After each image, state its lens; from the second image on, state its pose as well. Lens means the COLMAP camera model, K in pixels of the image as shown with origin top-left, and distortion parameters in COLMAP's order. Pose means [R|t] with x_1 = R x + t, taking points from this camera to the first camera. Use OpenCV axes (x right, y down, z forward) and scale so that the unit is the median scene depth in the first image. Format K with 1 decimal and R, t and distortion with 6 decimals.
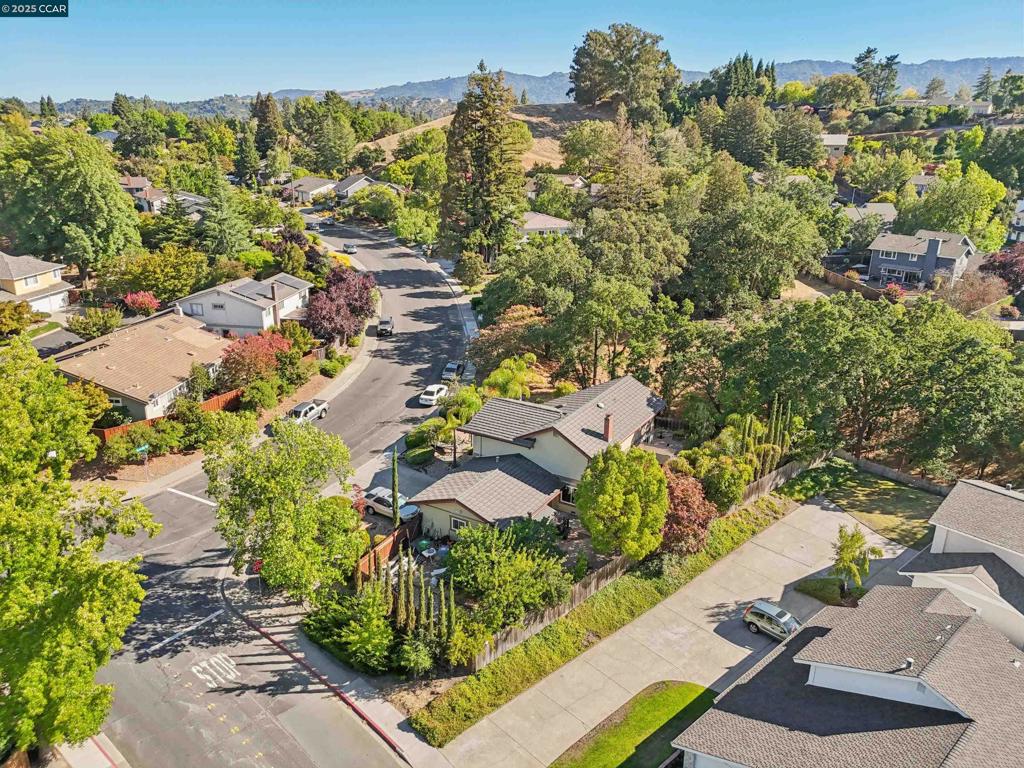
lens RADIAL K [[760.6, 0, 510.2], [0, 760.6, 383.1], [0, 0, 1]] dist [0.042274, -0.035362]
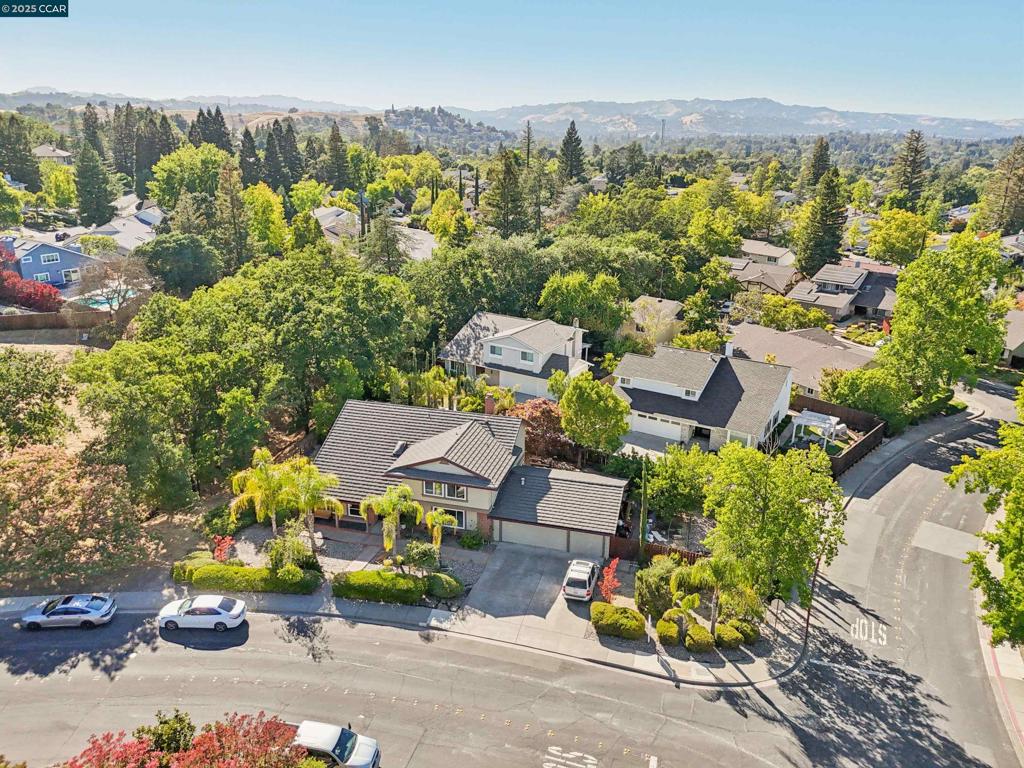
lens RADIAL K [[760.6, 0, 508.1], [0, 760.6, 379.5], [0, 0, 1]] dist [0.042274, -0.035362]
pose [[-0.268910, -0.317852, 0.909207, -1.051906], [0.299531, 0.869573, 0.392587, -0.490406], [-0.915406, 0.377907, -0.138630, 1.387128]]
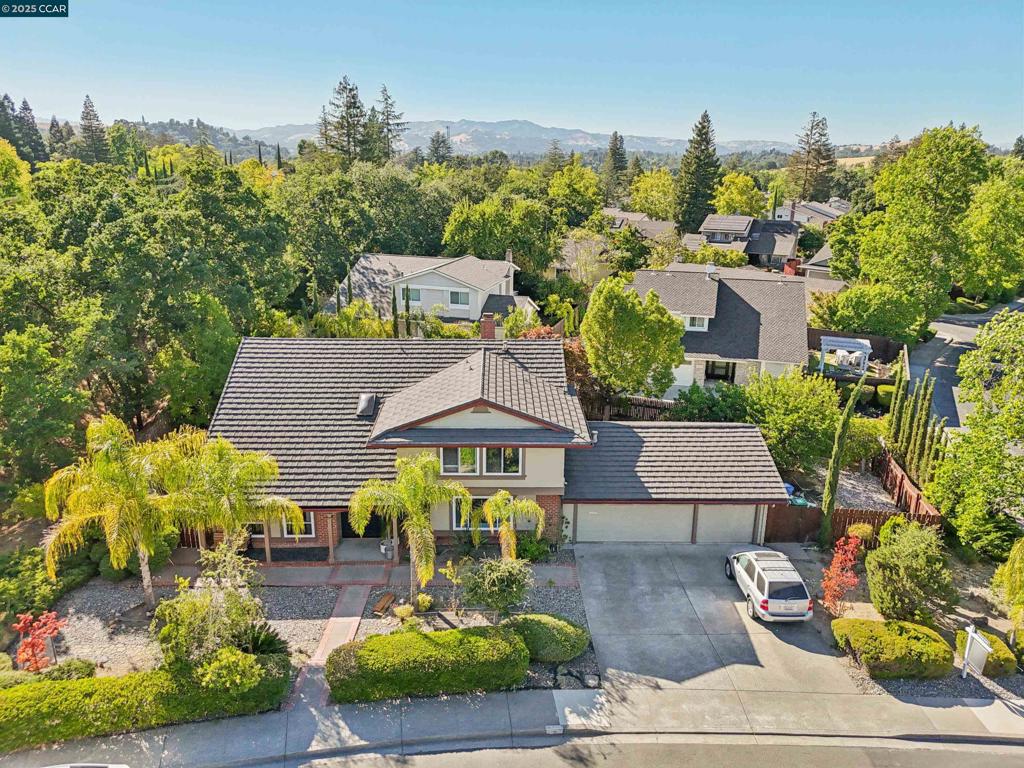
lens RADIAL K [[760.6, 0, 513.0], [0, 760.6, 389.7], [0, 0, 1]] dist [0.042274, -0.035362]
pose [[-0.530689, -0.274107, 0.802019, -0.528413], [0.259044, 0.848527, 0.461409, -0.253037], [-0.807010, 0.452623, -0.379298, 1.570692]]
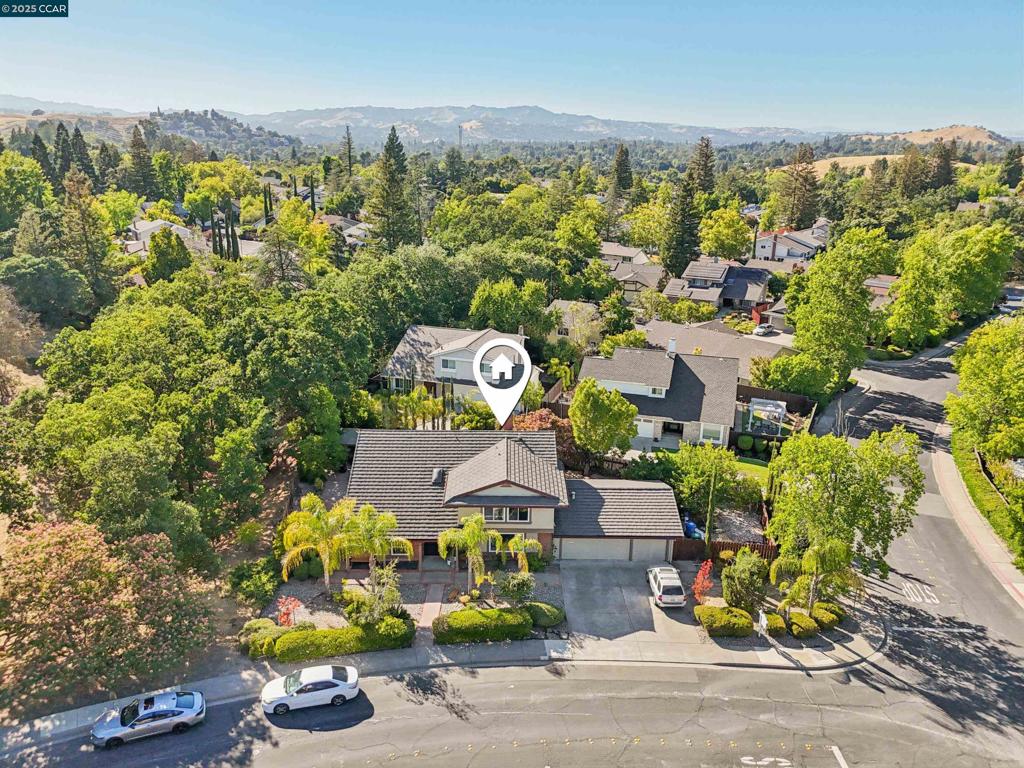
lens RADIAL K [[760.6, 0, 512.2], [0, 760.6, 377.0], [0, 0, 1]] dist [0.042274, -0.035362]
pose [[-0.518765, -0.276628, 0.808925, -0.870363], [0.260070, 0.850296, 0.457560, -0.593000], [-0.814399, 0.447743, -0.369161, 1.692243]]
